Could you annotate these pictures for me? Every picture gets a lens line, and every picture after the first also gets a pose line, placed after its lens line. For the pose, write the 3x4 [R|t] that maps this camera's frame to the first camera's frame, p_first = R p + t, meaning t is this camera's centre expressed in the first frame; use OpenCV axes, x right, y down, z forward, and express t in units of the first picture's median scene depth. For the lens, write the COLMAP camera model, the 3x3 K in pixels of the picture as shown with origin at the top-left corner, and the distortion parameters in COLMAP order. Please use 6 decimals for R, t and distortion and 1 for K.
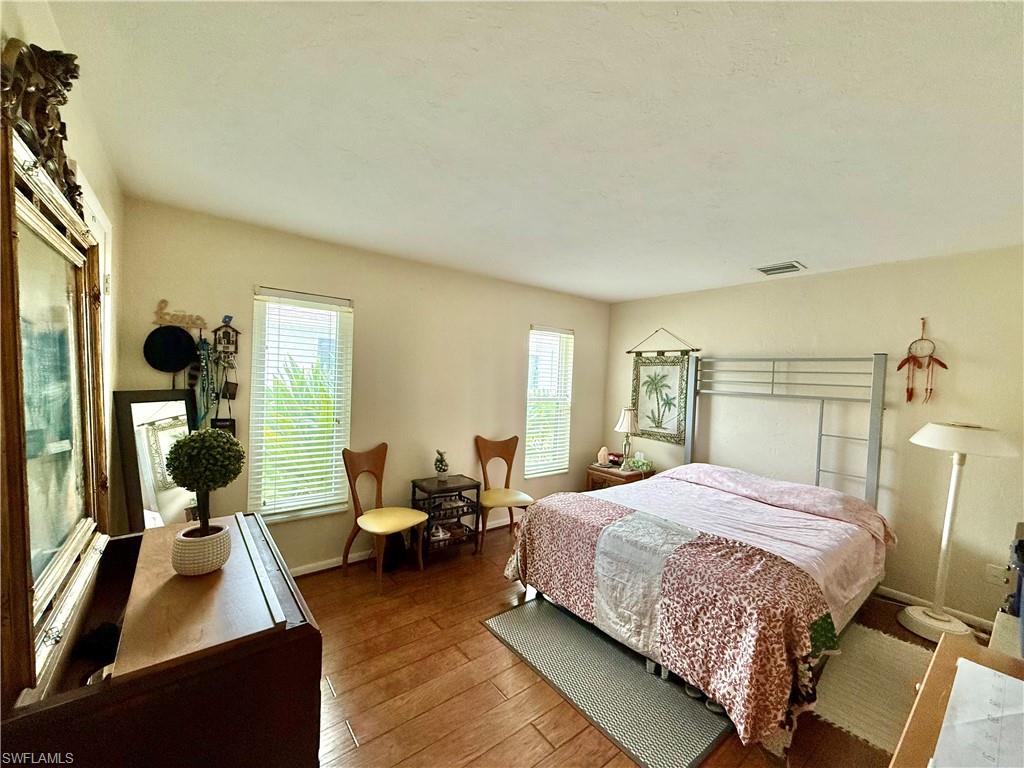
lens RADIAL K [[408.8, 0, 507.9], [0, 408.8, 386.0], [0, 0, 1]] dist [0.000304, 0.000323]
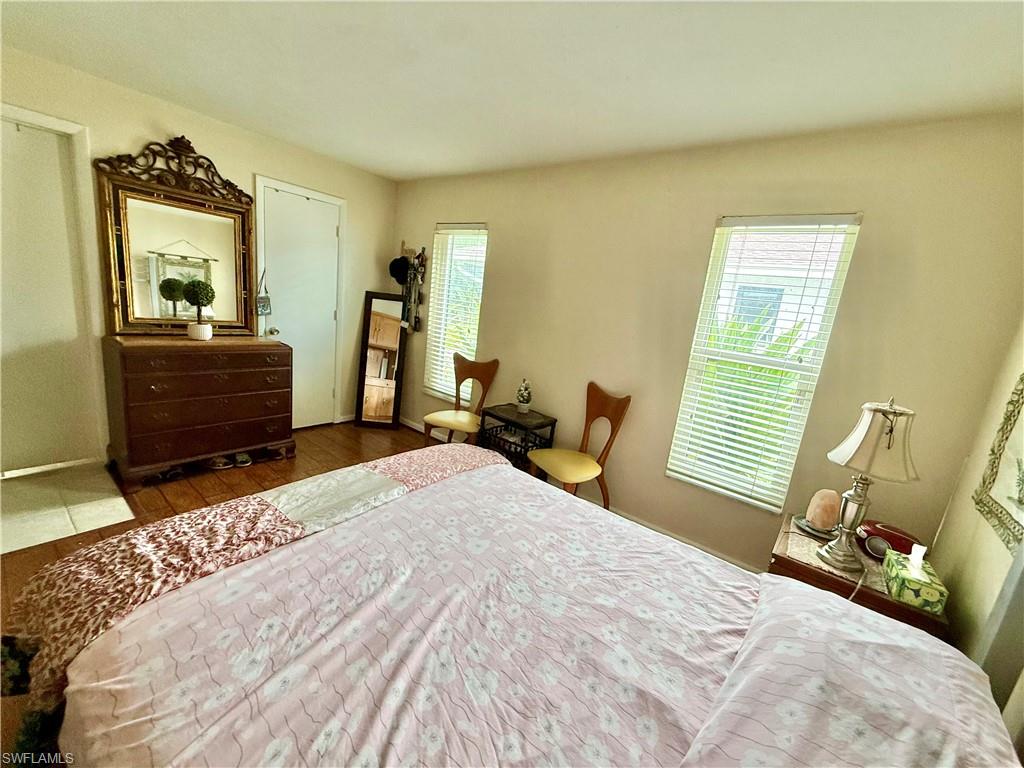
lens RADIAL K [[408.8, 0, 512.2], [0, 408.8, 386.7], [0, 0, 1]] dist [0.000304, 0.000323]
pose [[0.238367, 0.195852, -0.951222, 0.813813], [-0.130917, 0.976995, 0.168351, 0.028374], [0.962311, 0.084402, 0.258524, 0.869138]]
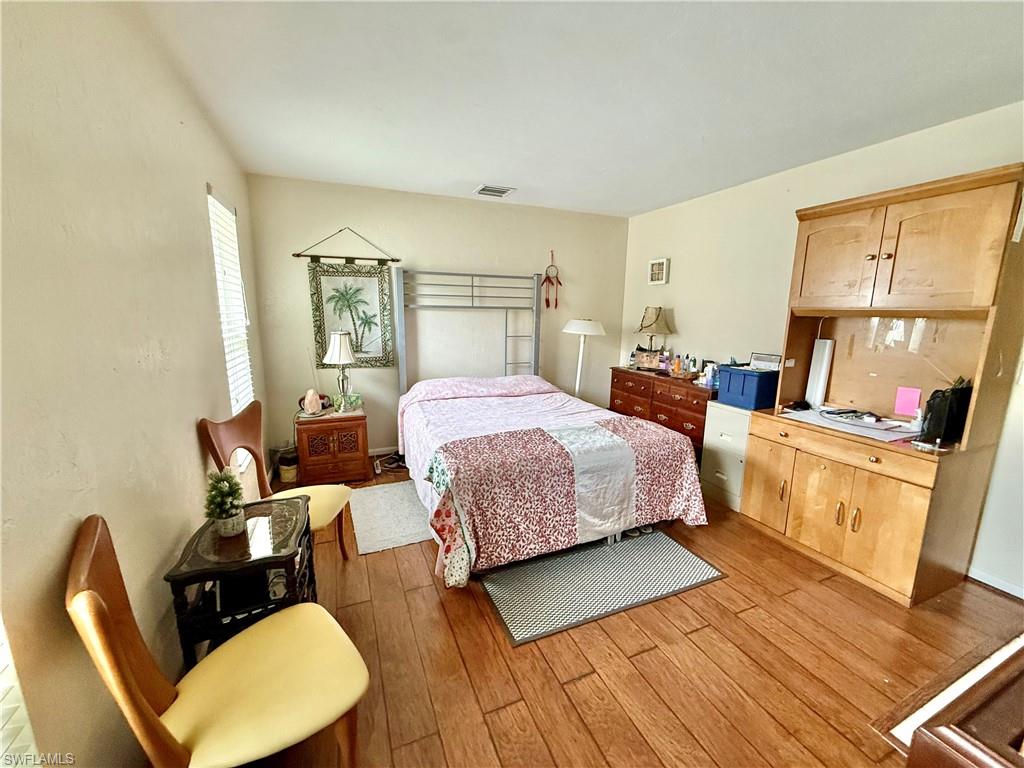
lens RADIAL K [[408.8, 0, 510.5], [0, 408.8, 385.8], [0, 0, 1]] dist [0.000304, 0.000323]
pose [[0.257061, -0.215830, 0.941986, -0.543544], [0.021678, 0.975784, 0.217658, -0.011093], [-0.966152, -0.035531, 0.255515, 0.722956]]
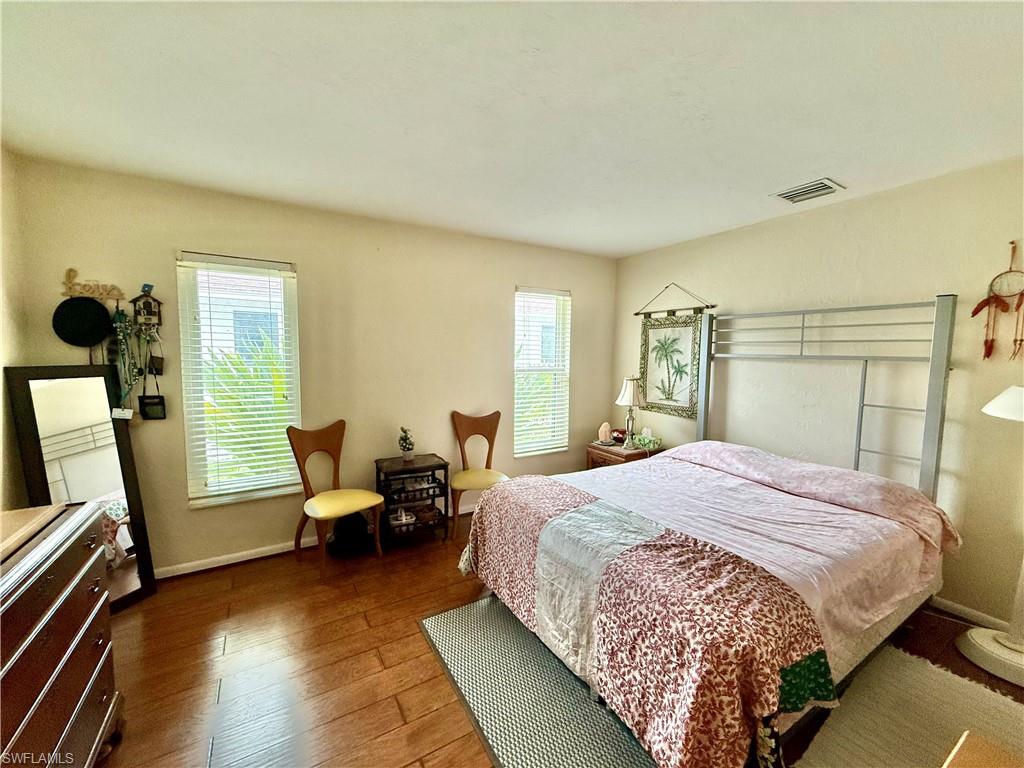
lens RADIAL K [[408.8, 0, 508.0], [0, 408.8, 385.7], [0, 0, 1]] dist [0.000304, 0.000323]
pose [[0.991833, -0.019017, -0.126117, 0.212028], [0.026082, 0.998167, 0.054608, 0.024434], [0.124847, -0.057452, 0.990511, 0.155586]]
